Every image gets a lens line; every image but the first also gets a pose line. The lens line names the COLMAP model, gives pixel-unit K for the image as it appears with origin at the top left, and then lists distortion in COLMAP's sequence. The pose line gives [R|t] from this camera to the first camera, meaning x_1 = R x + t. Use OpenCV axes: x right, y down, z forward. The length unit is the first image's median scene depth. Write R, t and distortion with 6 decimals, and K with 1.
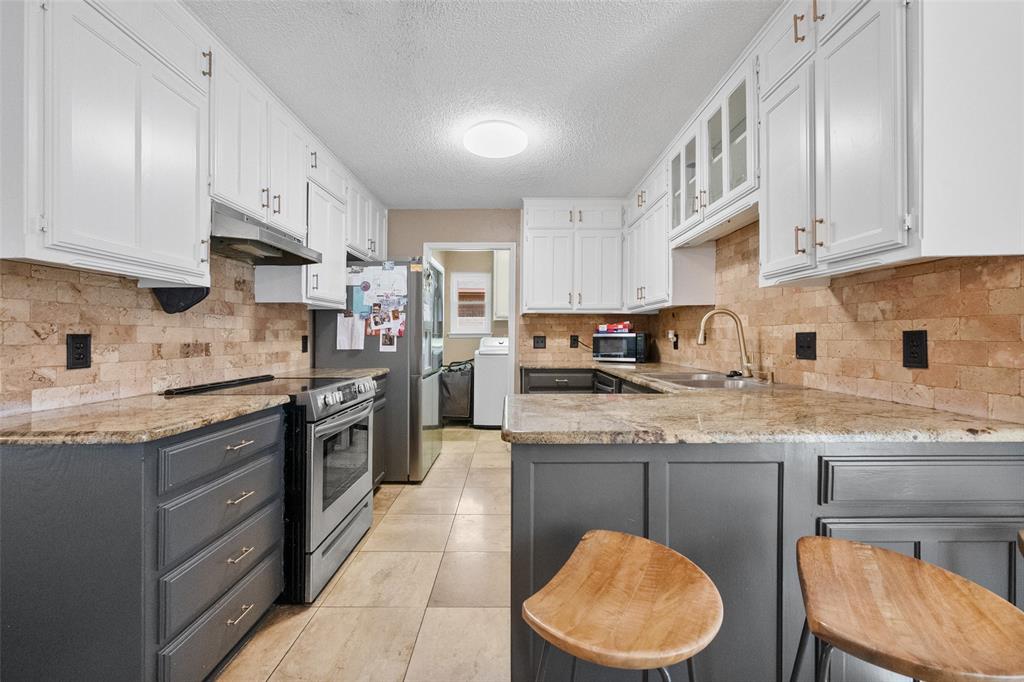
lens RADIAL K [[406.5, 0, 506.1], [0, 406.5, 336.4], [0, 0, 1]] dist [-0.000021, -0.001103]
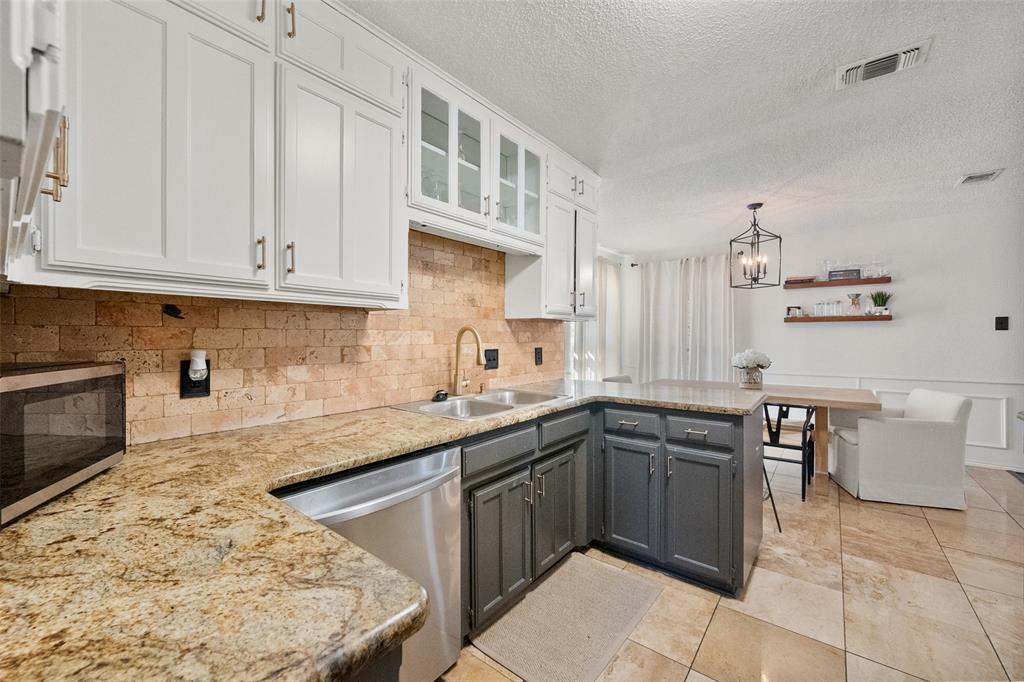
lens RADIAL K [[406.5, 0, 511.3], [0, 406.5, 337.6], [0, 0, 1]] dist [-0.000021, -0.001103]
pose [[-0.791244, 0.005091, 0.611480, -0.120862], [0.005350, 0.999985, -0.001404, -0.038799], [-0.611478, 0.002160, -0.791259, 1.698393]]
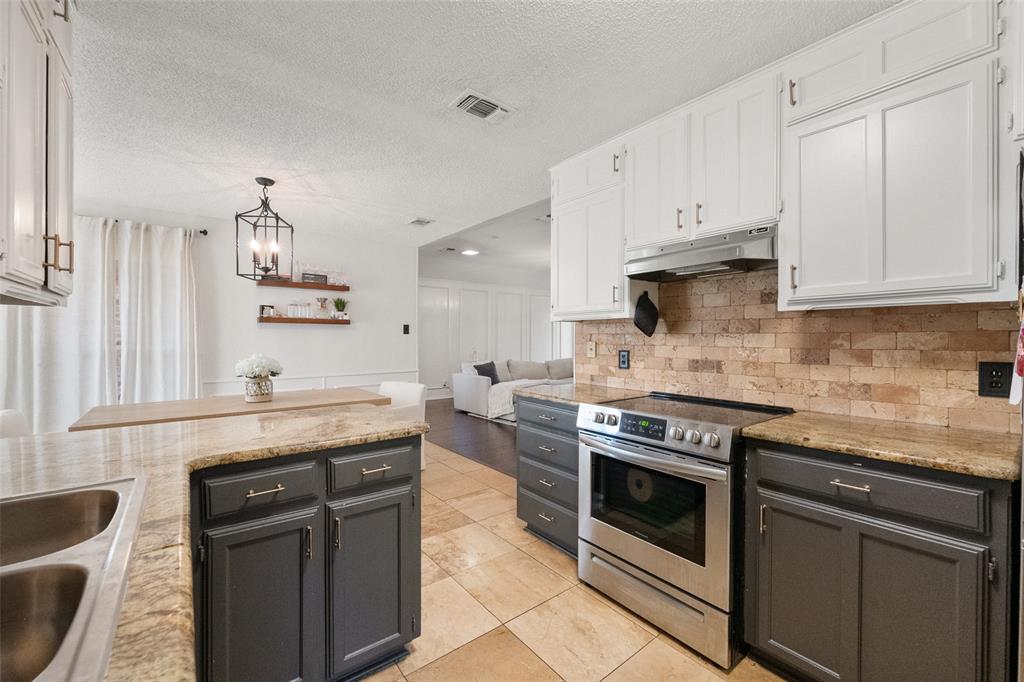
lens RADIAL K [[420.5, 0, 516.7], [0, 420.5, 342.4], [0, 0, 1]] dist [0.002815, 0.000033]
pose [[-0.777527, 0.012364, -0.628728, 0.340503], [0.003343, 0.999874, 0.015529, -0.047425], [0.628841, 0.009972, -0.777470, 1.427544]]
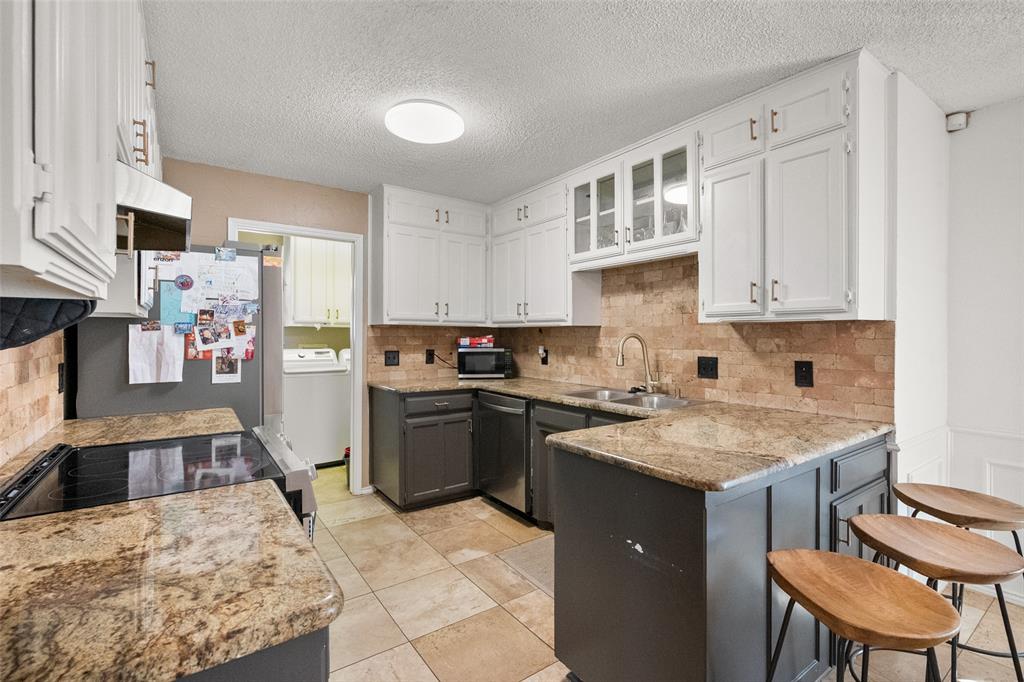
lens RADIAL K [[463.6, 0, 509.8], [0, 463.6, 335.2], [0, 0, 1]] dist [0.001278, -0.000796]
pose [[0.810440, 0.005542, 0.585796, -0.505774], [-0.005637, 0.999983, -0.001662, -0.059797], [-0.585795, -0.001955, 0.810457, 0.160617]]
